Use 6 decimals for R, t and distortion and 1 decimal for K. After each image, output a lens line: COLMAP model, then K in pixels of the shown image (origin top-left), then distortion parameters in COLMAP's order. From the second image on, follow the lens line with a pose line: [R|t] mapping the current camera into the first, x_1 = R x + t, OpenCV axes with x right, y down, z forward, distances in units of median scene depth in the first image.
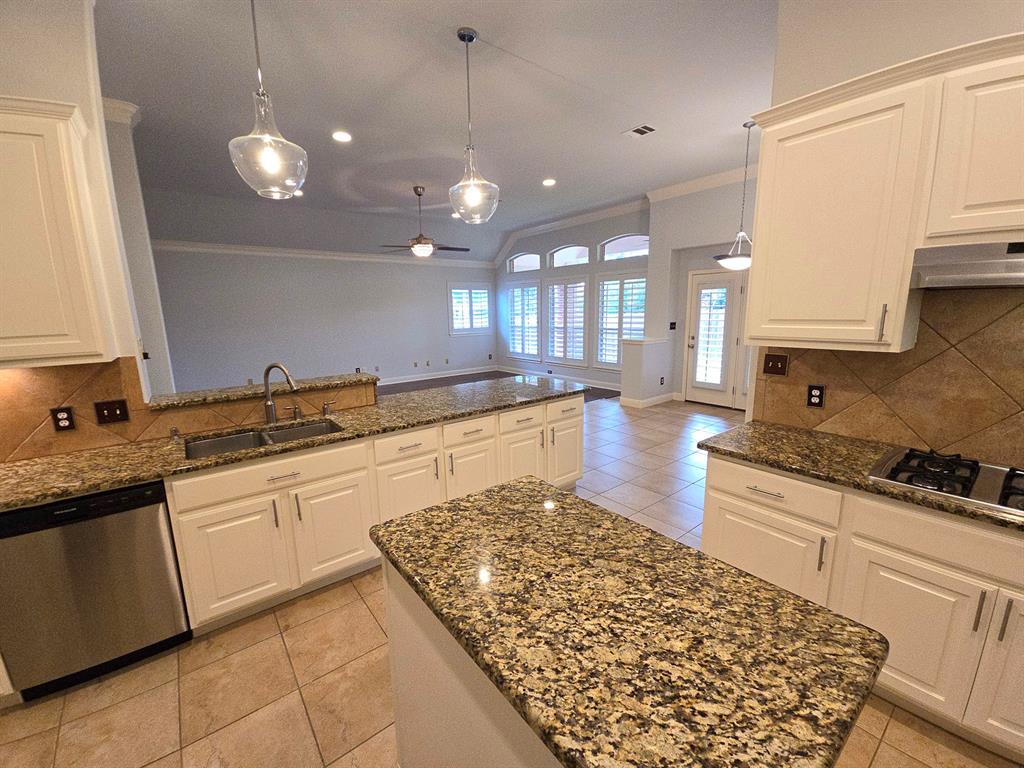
lens RADIAL K [[416.5, 0, 511.0], [0, 416.5, 389.8], [0, 0, 1]] dist [0.004769, -0.001980]
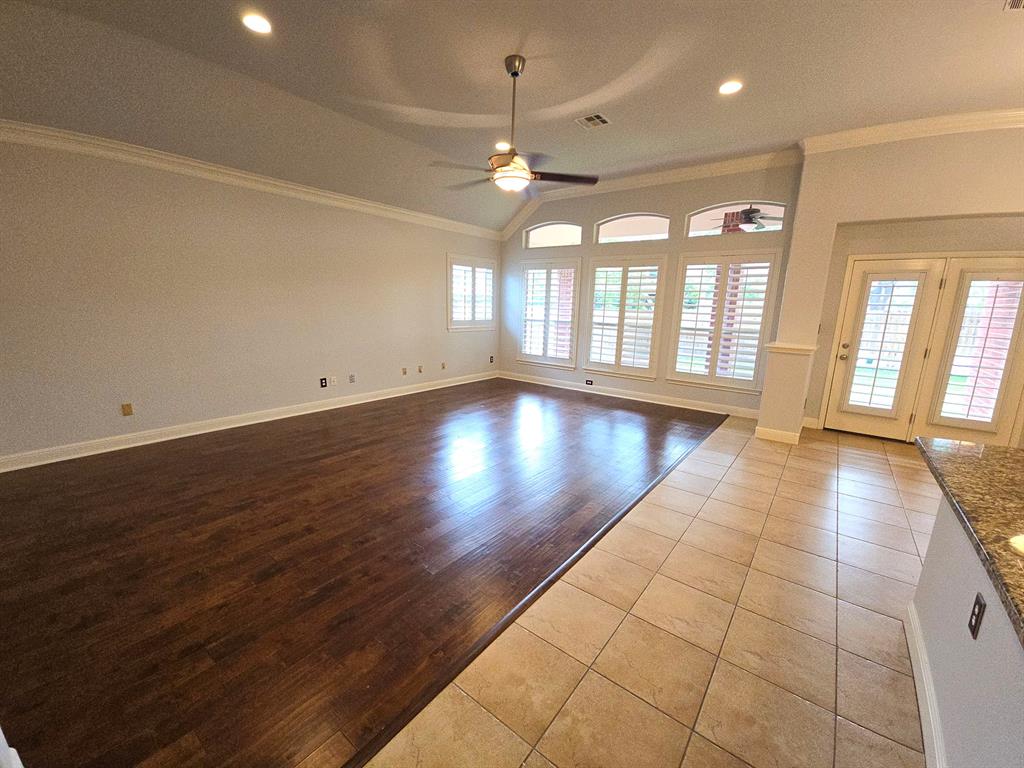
lens RADIAL K [[416.5, 0, 513.3], [0, 416.5, 386.1], [0, 0, 1]] dist [0.004769, -0.001980]
pose [[0.969169, -0.010459, 0.246177, -0.321307], [0.005942, 0.999800, 0.019085, -0.070573], [-0.246327, -0.017034, 0.969037, 0.421211]]
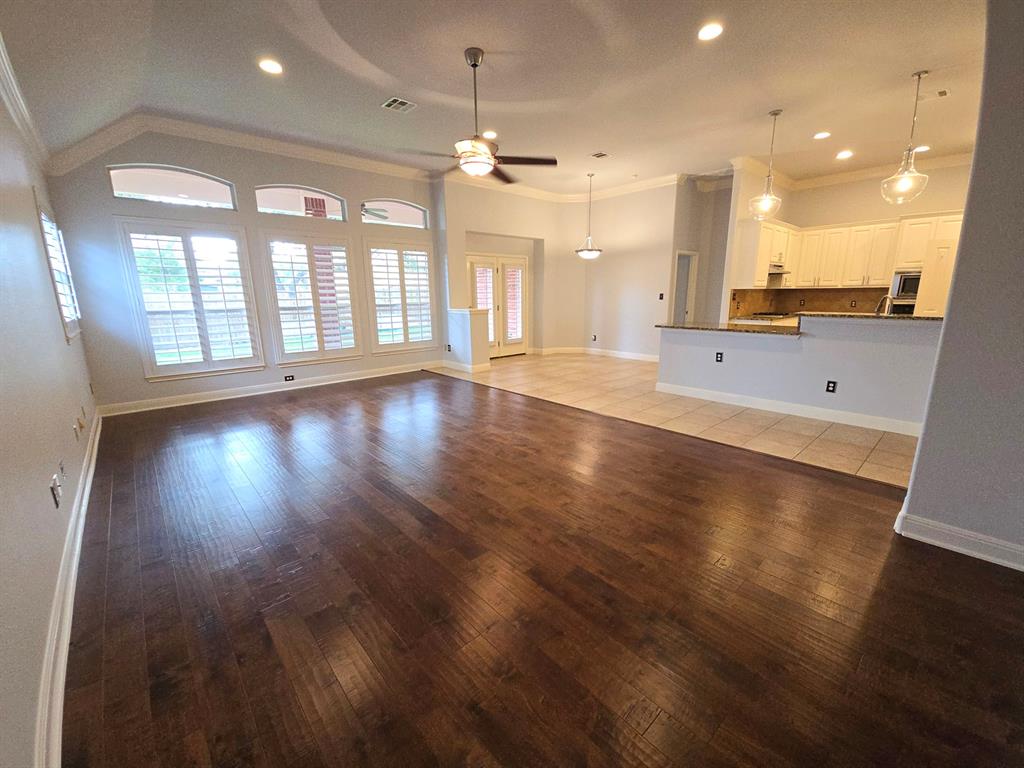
lens RADIAL K [[416.5, 0, 515.9], [0, 416.5, 387.4], [0, 0, 1]] dist [0.004769, -0.001980]
pose [[-0.072419, -0.212986, 0.974368, -0.802583], [0.189274, 0.956245, 0.223092, -0.149474], [-0.979250, 0.200579, -0.028938, 0.953330]]
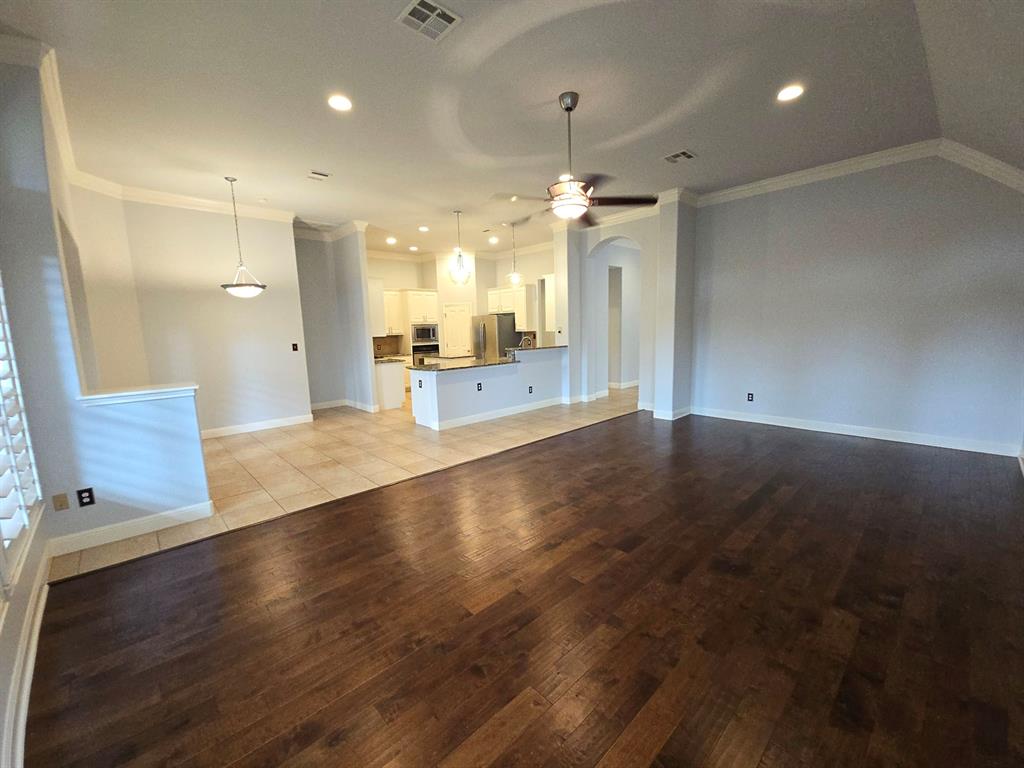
lens RADIAL K [[416.5, 0, 514.4], [0, 416.5, 383.2], [0, 0, 1]] dist [0.004769, -0.001980]
pose [[-0.995283, 0.047655, -0.084505, -0.070322], [0.019527, 0.951619, 0.306659, -0.269374], [0.095031, 0.303562, -0.948061, 1.493547]]
